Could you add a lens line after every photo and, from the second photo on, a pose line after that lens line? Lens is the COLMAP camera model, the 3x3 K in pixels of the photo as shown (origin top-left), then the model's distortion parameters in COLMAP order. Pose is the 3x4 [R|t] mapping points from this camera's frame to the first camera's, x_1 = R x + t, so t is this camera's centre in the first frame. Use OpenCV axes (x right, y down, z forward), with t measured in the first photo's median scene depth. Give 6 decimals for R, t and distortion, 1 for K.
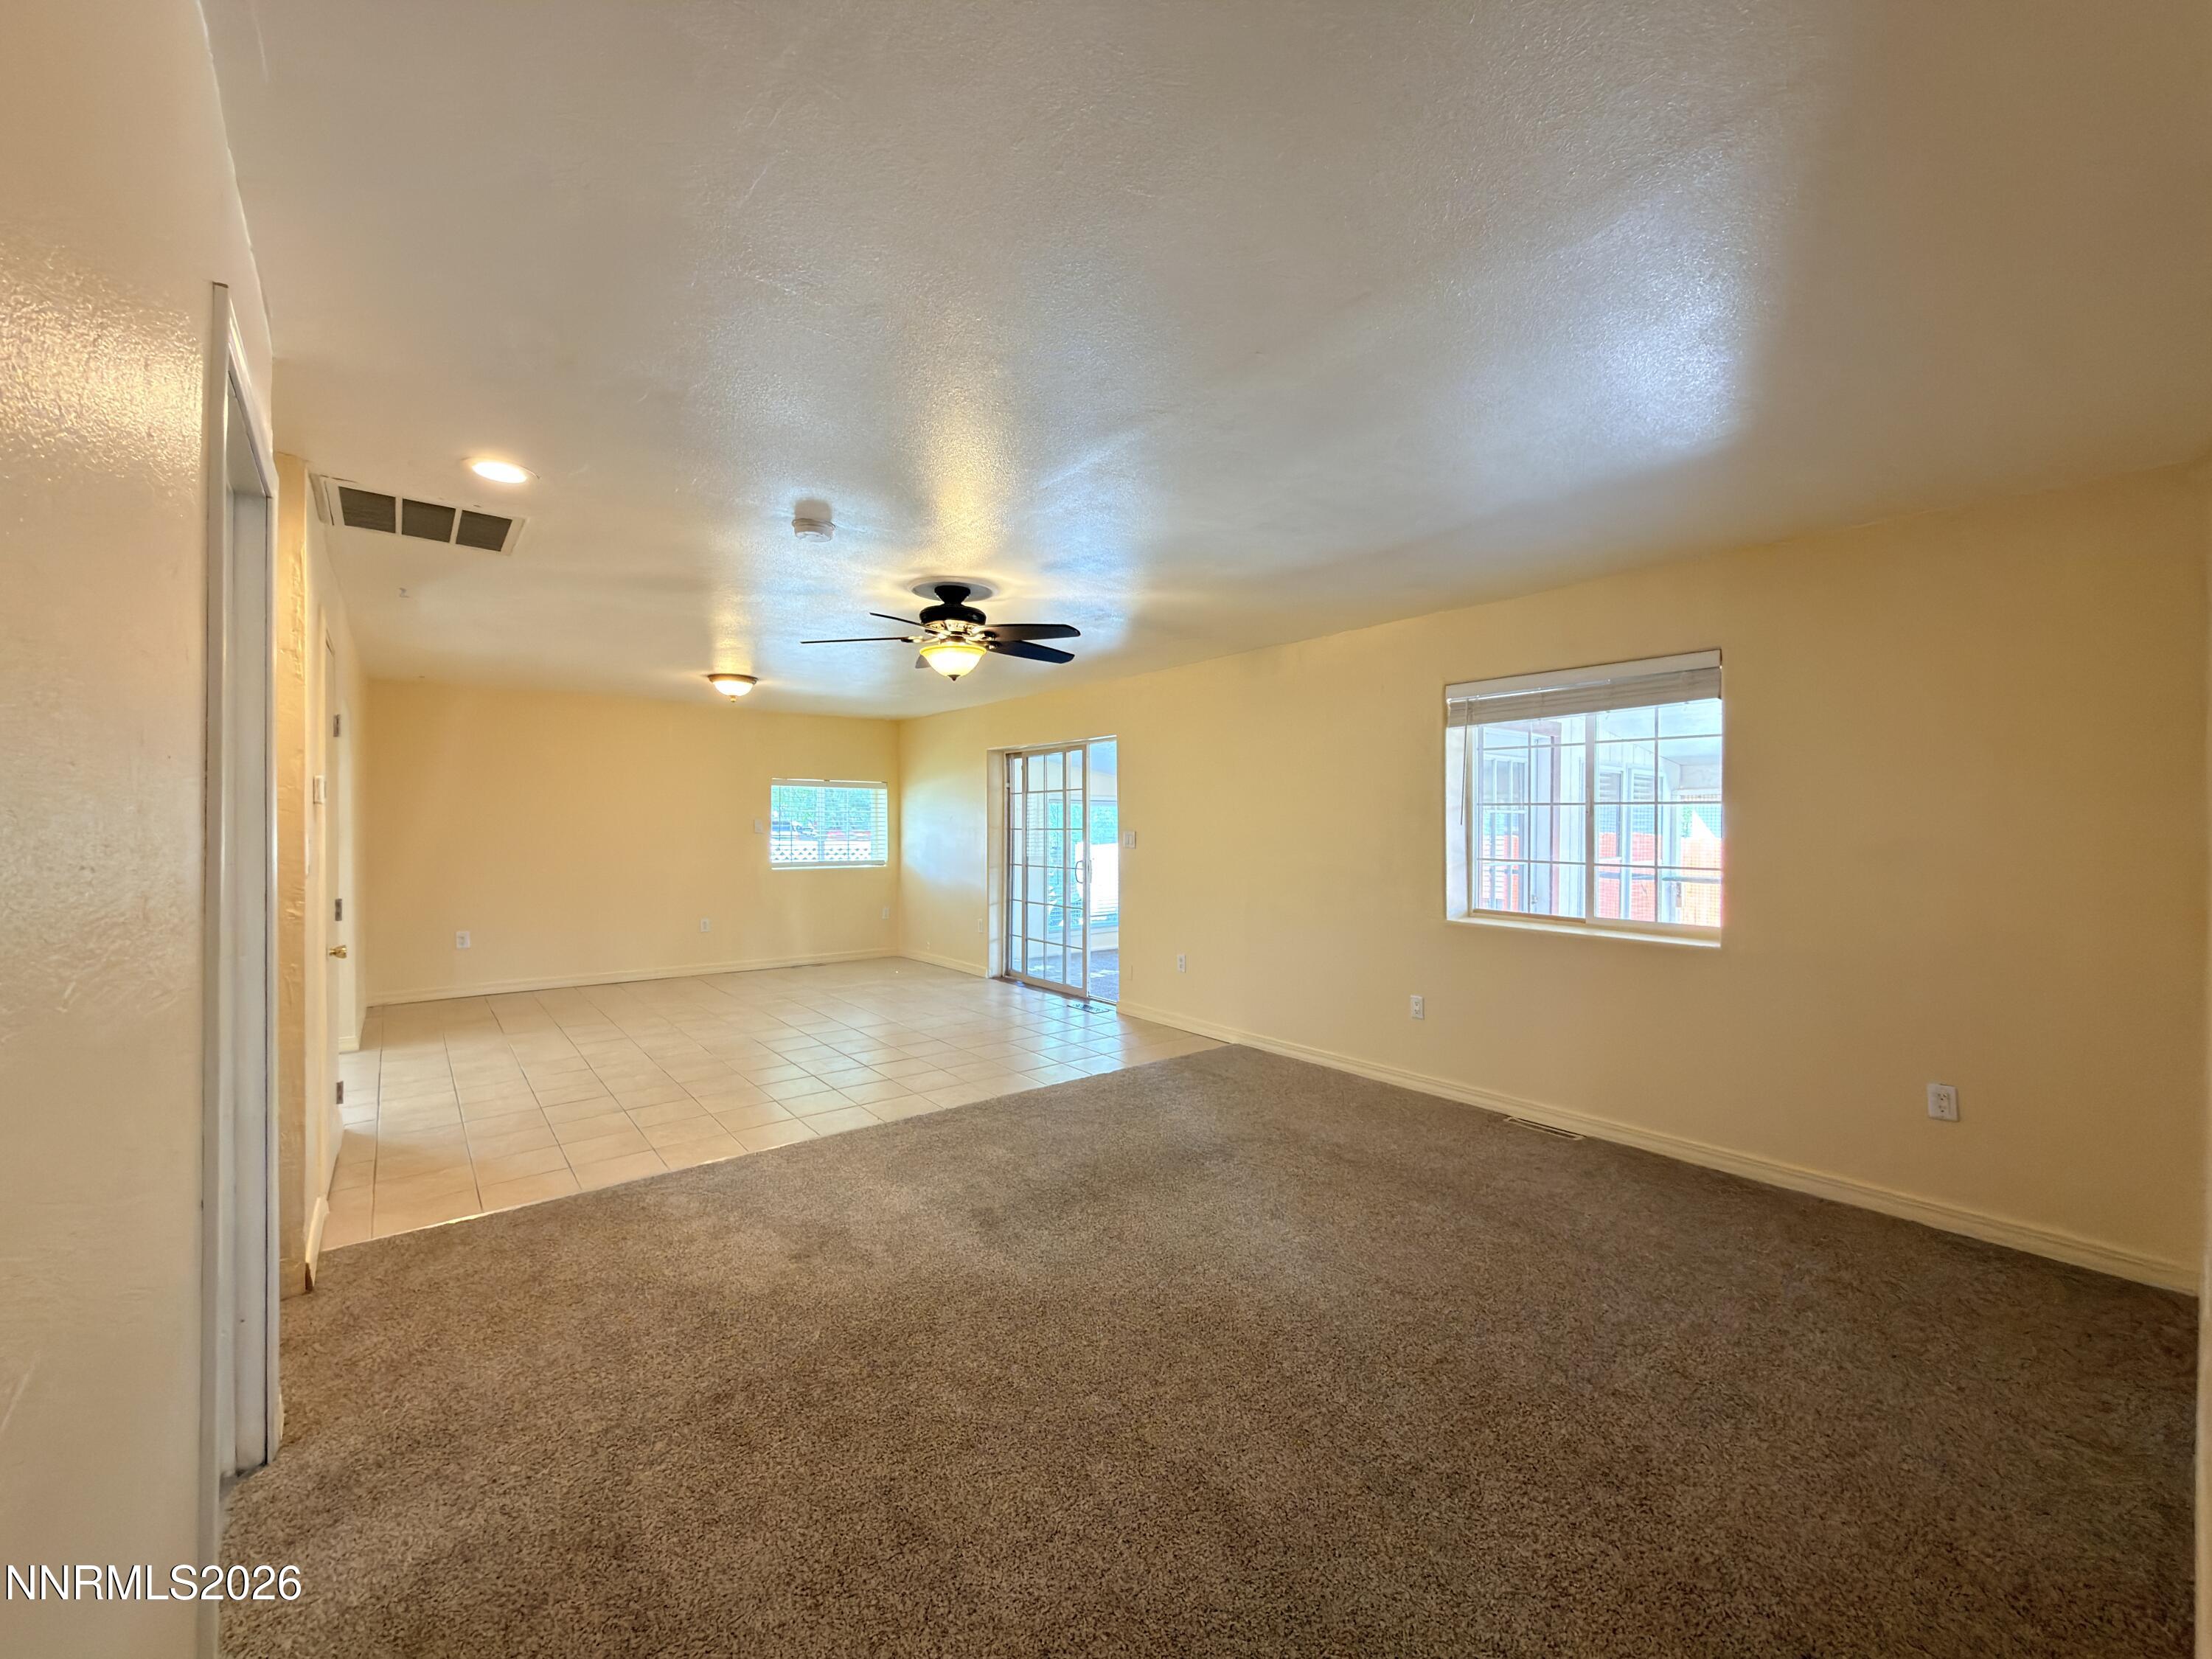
lens RADIAL K [[884.3, 0, 1098.2], [0, 884.3, 824.0], [0, 0, 1]] dist [0.003778, -0.000144]
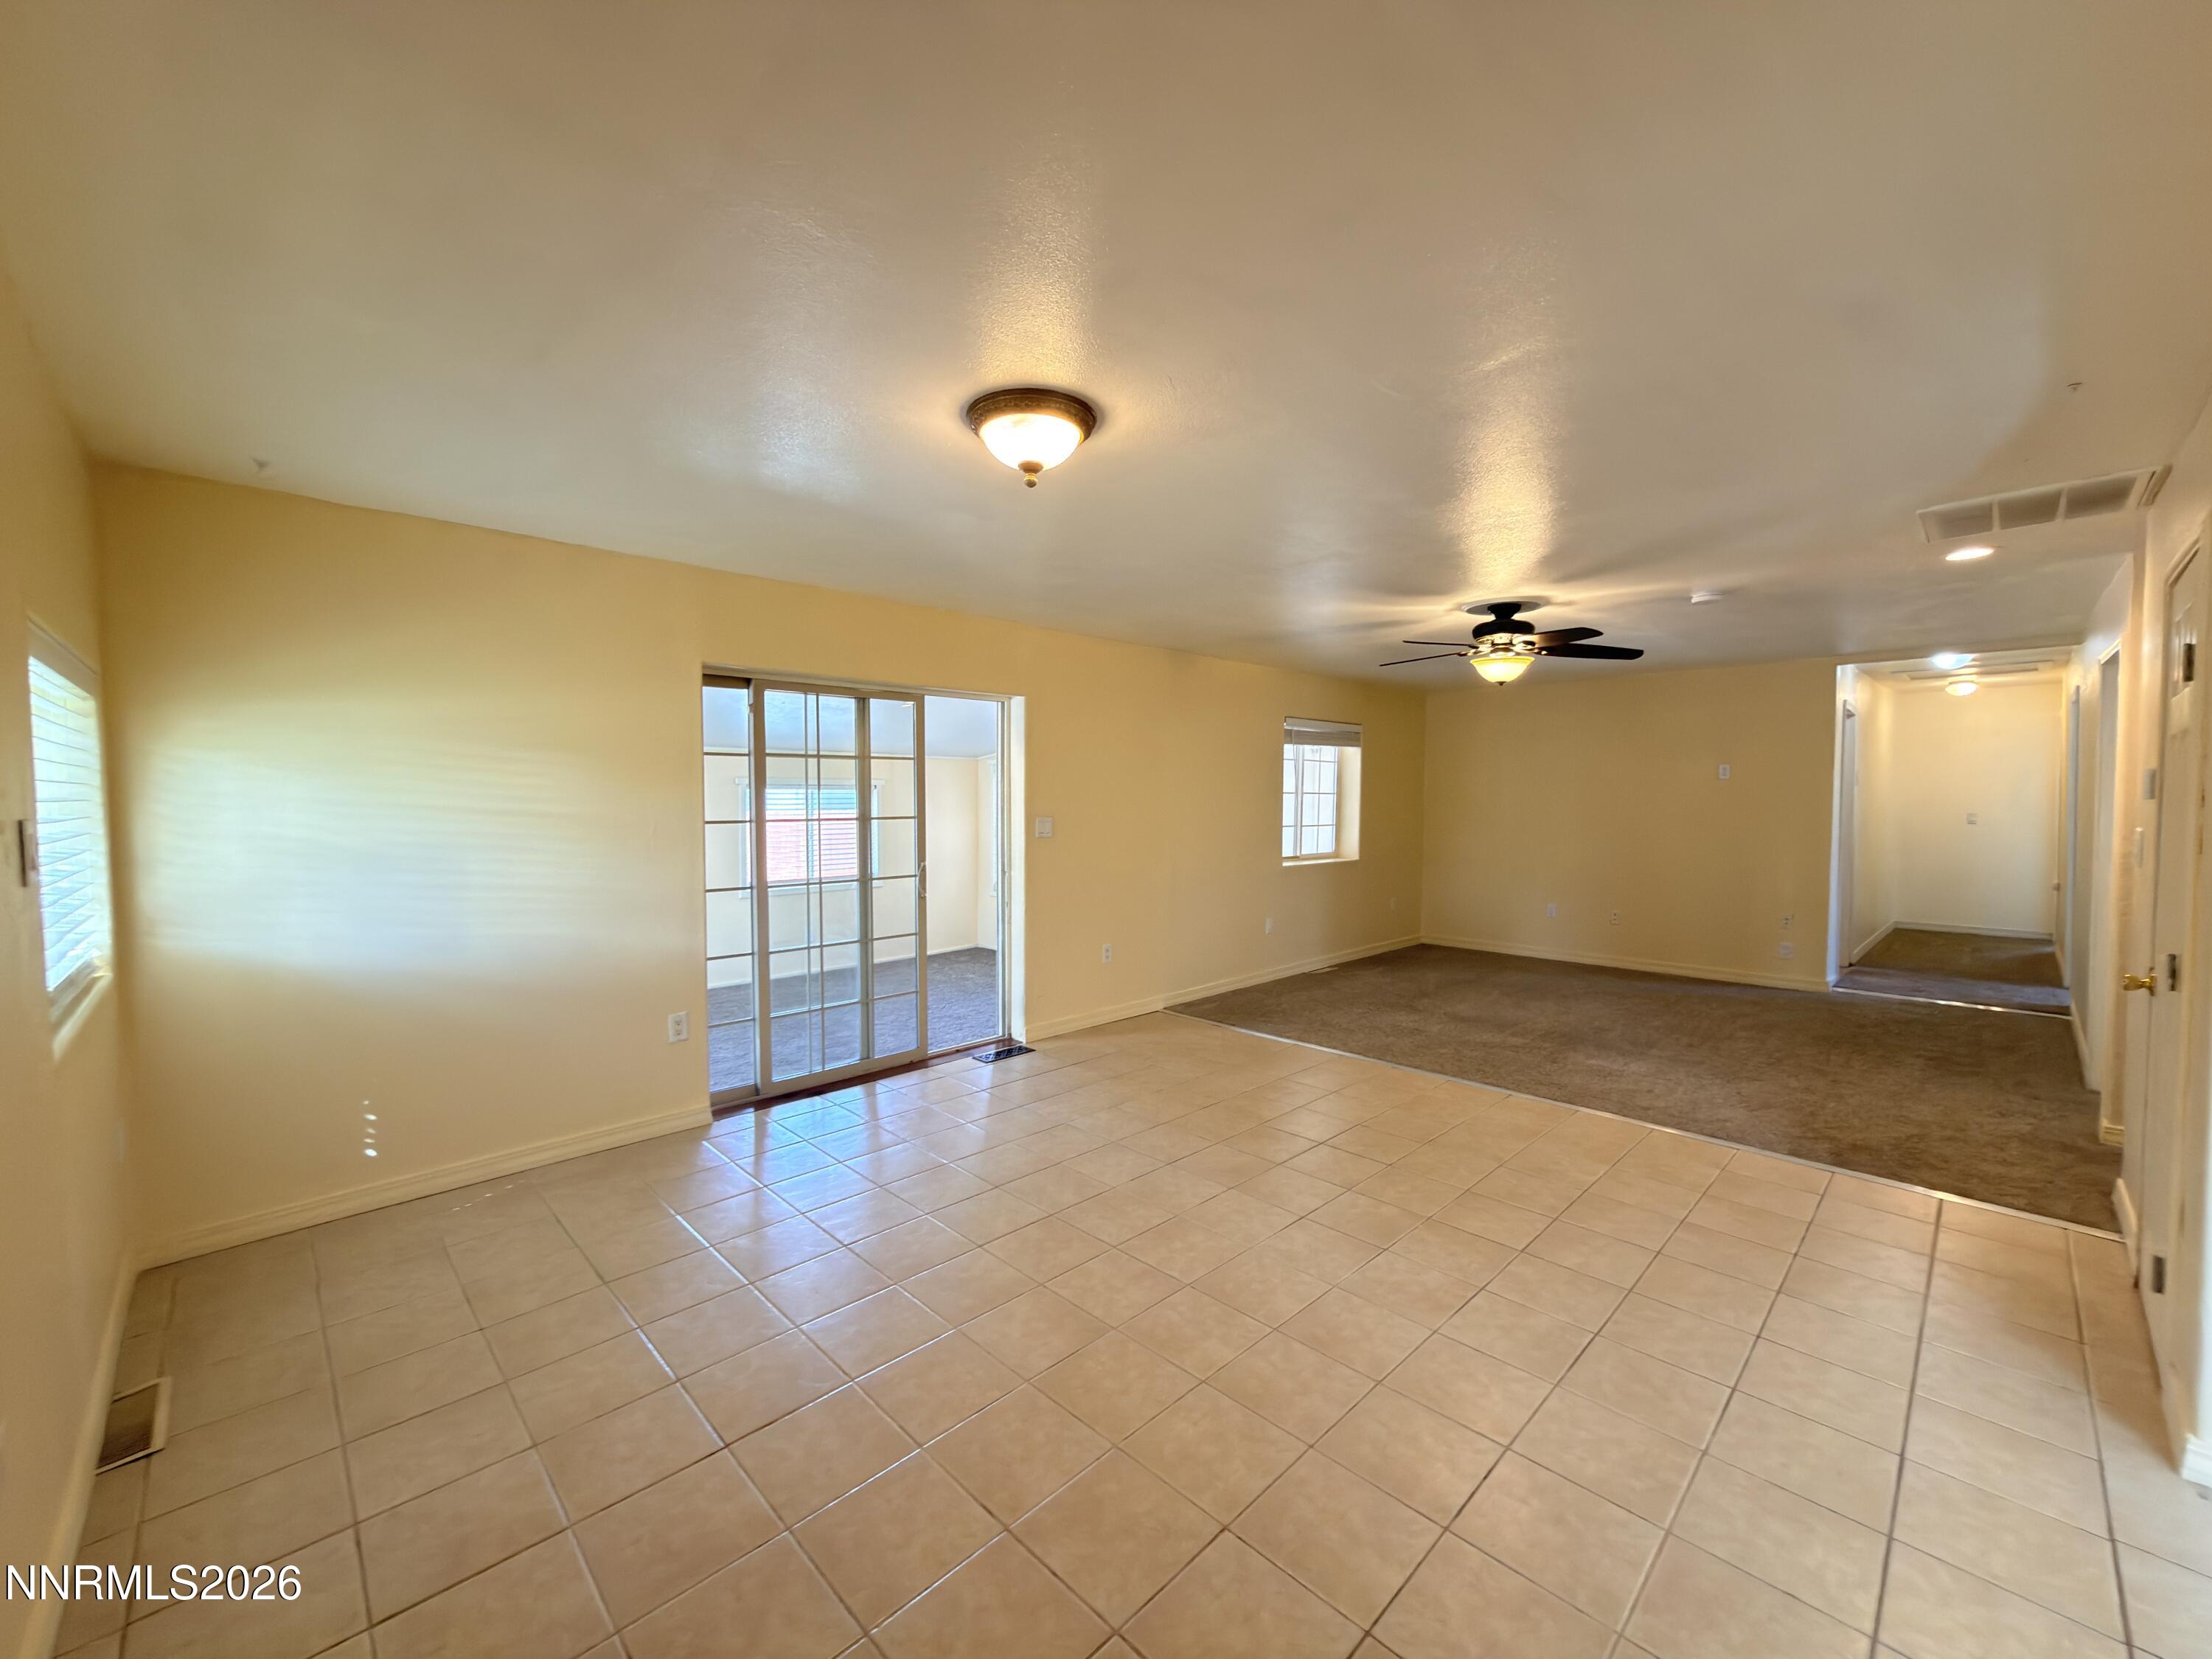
lens RADIAL K [[884.3, 0, 1114.8], [0, 884.3, 837.6], [0, 0, 1]] dist [0.003778, -0.000144]
pose [[-0.113382, -0.036578, 0.992878, -1.252341], [0.014575, 0.999153, 0.038473, -0.008085], [-0.993445, 0.018834, -0.112753, 1.620984]]
